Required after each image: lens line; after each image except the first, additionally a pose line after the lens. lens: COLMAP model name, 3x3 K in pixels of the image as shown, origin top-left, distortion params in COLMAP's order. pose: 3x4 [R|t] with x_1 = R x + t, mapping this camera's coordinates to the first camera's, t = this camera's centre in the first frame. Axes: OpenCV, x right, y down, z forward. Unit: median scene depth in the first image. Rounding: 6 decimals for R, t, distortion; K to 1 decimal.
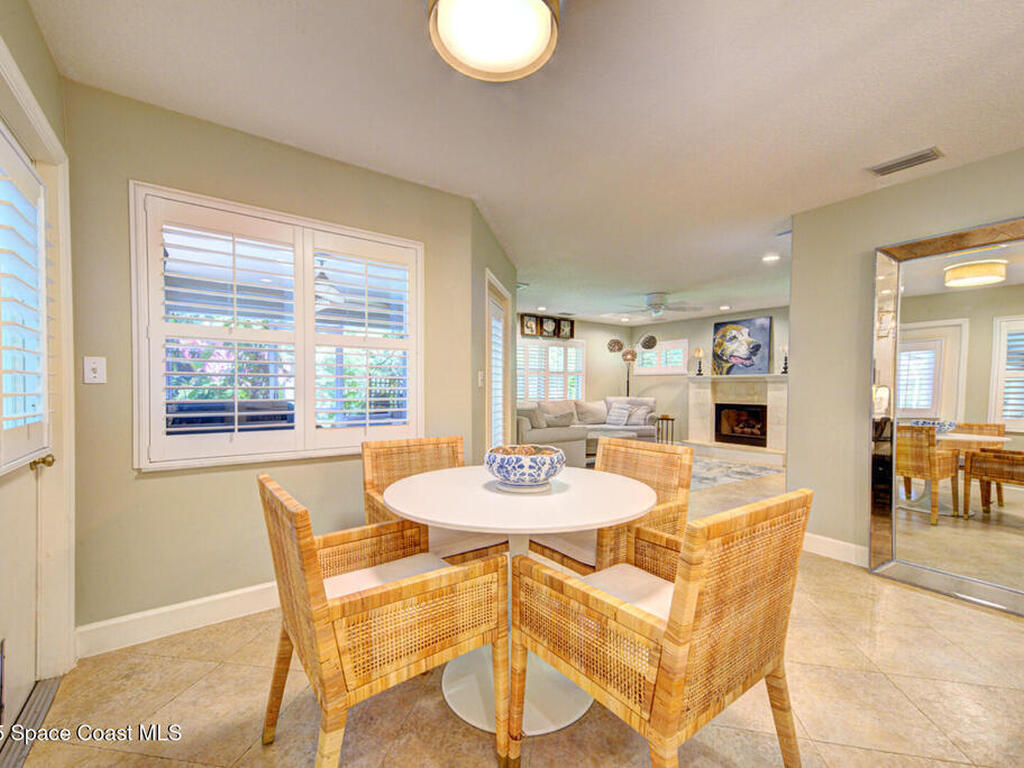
lens RADIAL K [[444.9, 0, 510.8], [0, 444.9, 395.2], [0, 0, 1]] dist [0.028600, -0.000134]
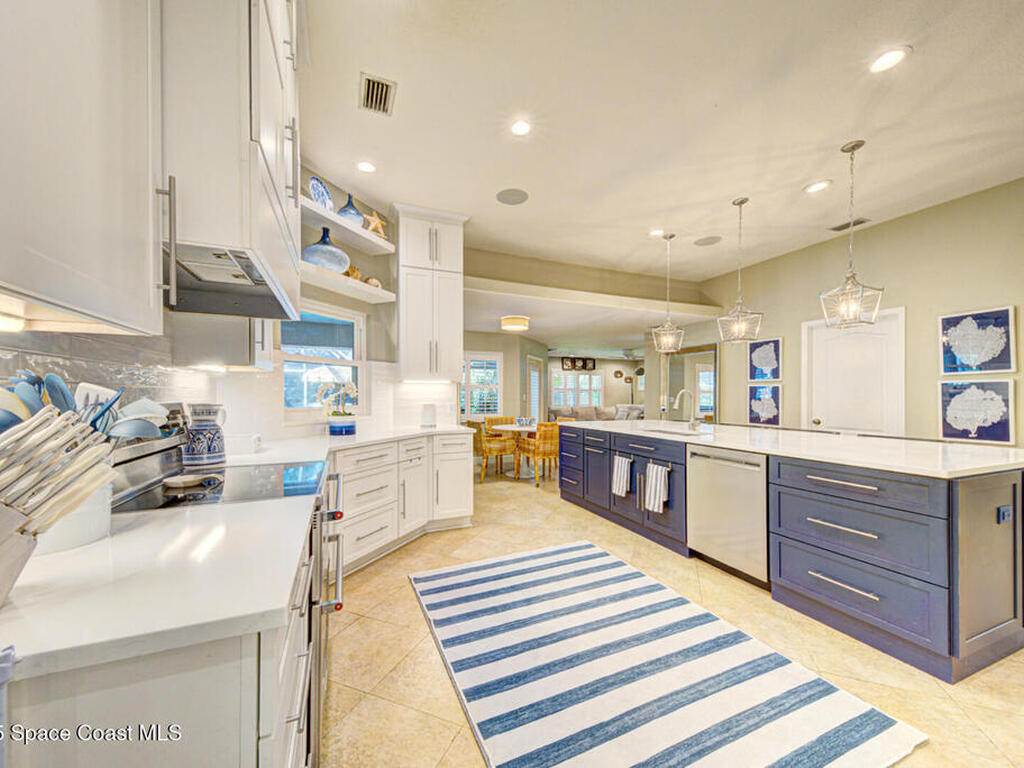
lens RADIAL K [[395.9, 0, 514.0], [0, 395.9, 396.0], [0, 0, 1]] dist [0.001403, 0.000080]
pose [[0.980698, -0.004910, -0.195468, 0.139102], [0.001470, 0.999842, -0.017739, -0.001832], [0.195524, 0.017109, 0.980550, -0.560155]]
